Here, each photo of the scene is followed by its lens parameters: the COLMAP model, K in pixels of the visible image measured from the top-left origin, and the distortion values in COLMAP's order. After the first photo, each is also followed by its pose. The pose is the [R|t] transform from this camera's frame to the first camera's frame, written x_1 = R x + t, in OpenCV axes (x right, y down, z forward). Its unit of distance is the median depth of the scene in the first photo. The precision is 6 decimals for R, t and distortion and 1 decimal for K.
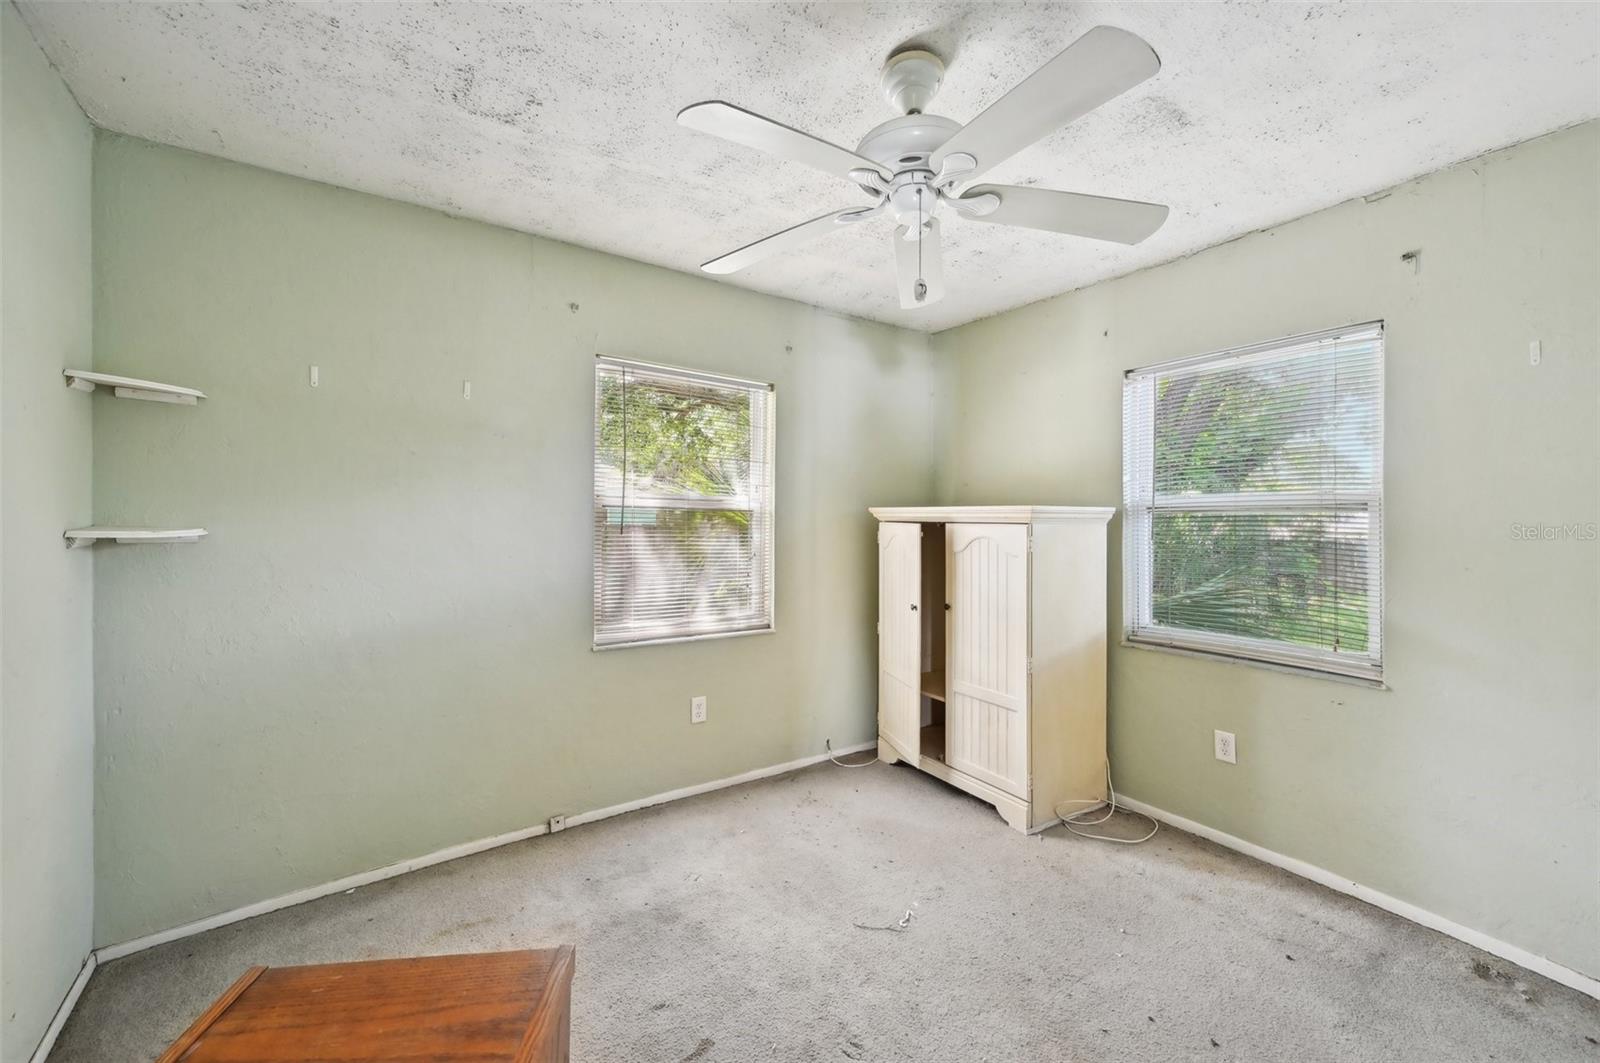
lens RADIAL K [[643.5, 0, 811.4], [0, 643.5, 525.0], [0, 0, 1]] dist [-0.000546, 0.017298]
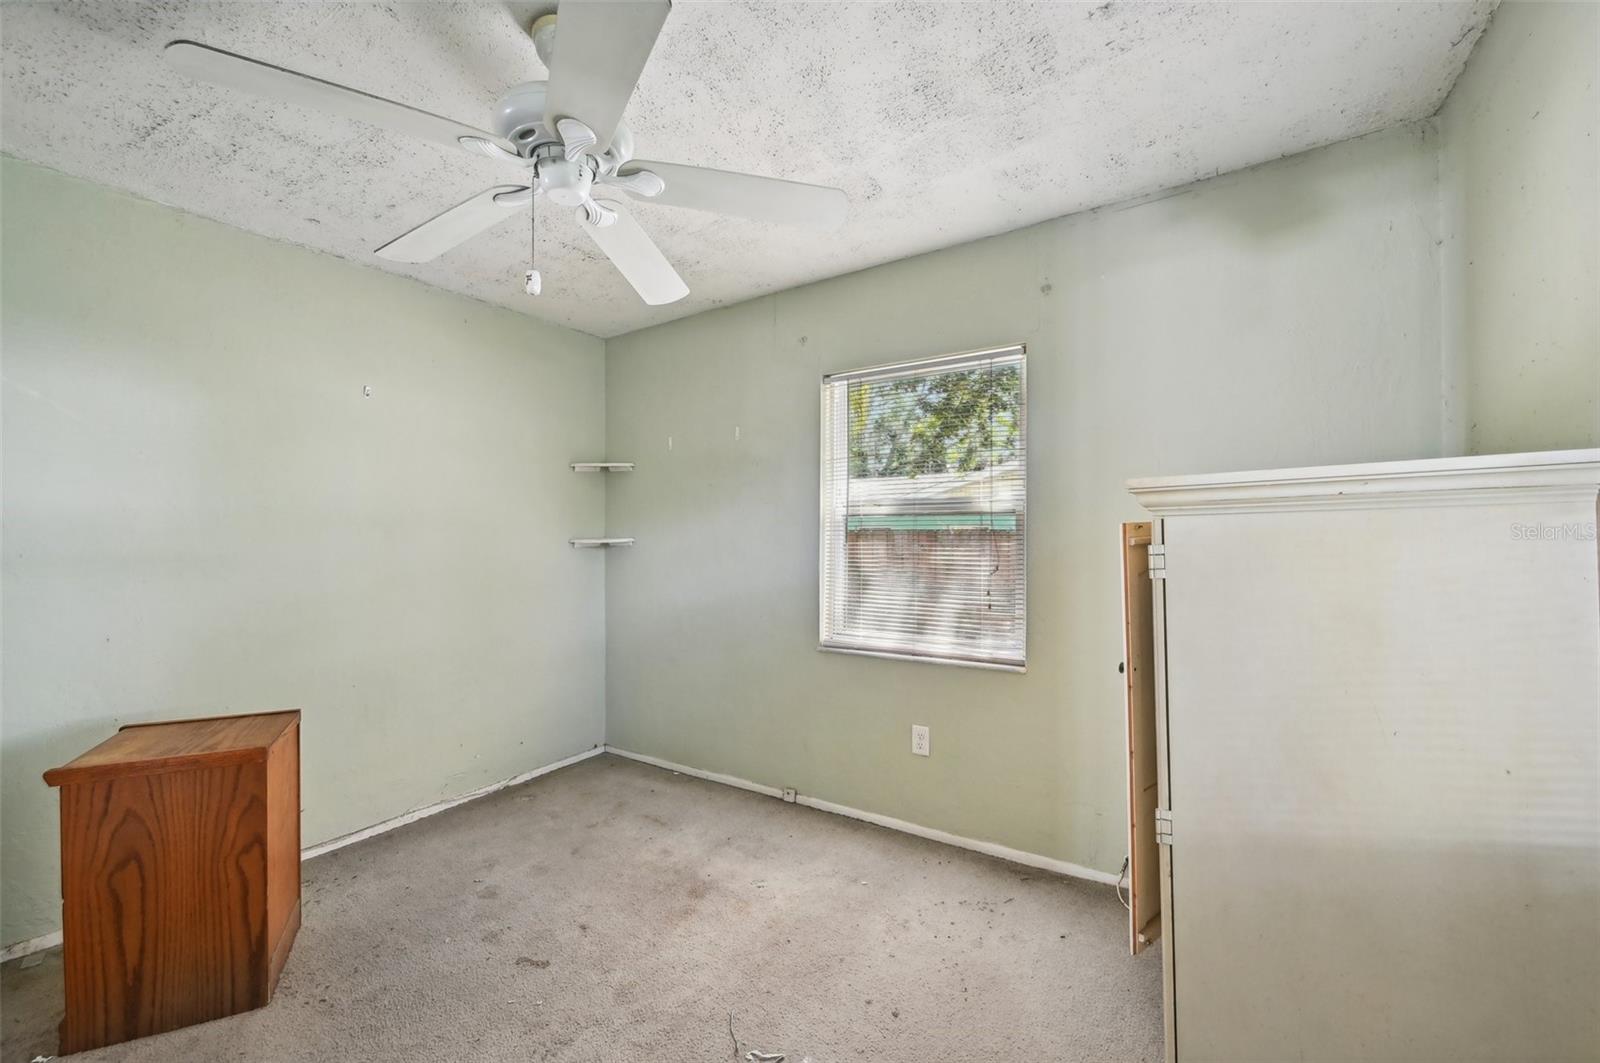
lens RADIAL K [[644.5, 0, 802.4], [0, 644.5, 520.9], [0, 0, 1]] dist [-0.000841, -0.000208]
pose [[0.361126, -0.026039, -0.932153, 0.664486], [0.013689, 0.999650, -0.022621, 0.003318], [0.932416, -0.004591, 0.361357, 0.585581]]
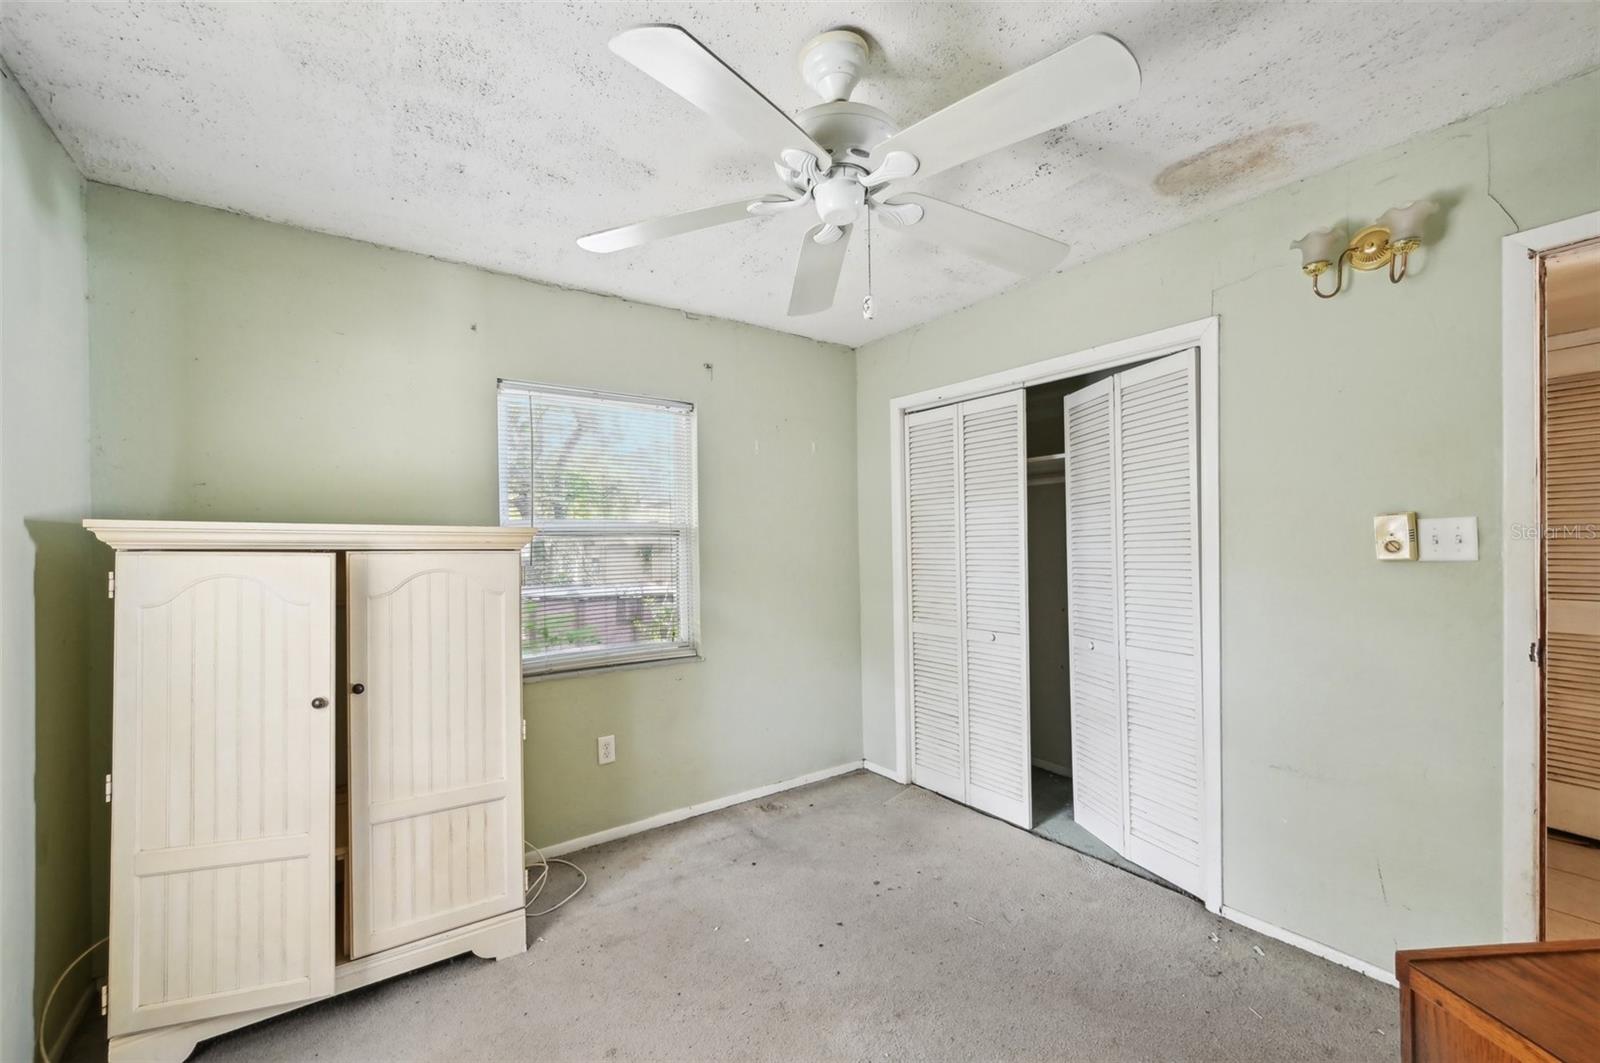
lens RADIAL K [[644.5, 0, 802.4], [0, 644.5, 520.9], [0, 0, 1]] dist [-0.000841, -0.000208]
pose [[-0.027555, 0.034302, 0.999032, -0.455164], [0.024101, 0.999143, -0.033641, 0.000506], [-0.999330, 0.023150, -0.028358, 0.666605]]
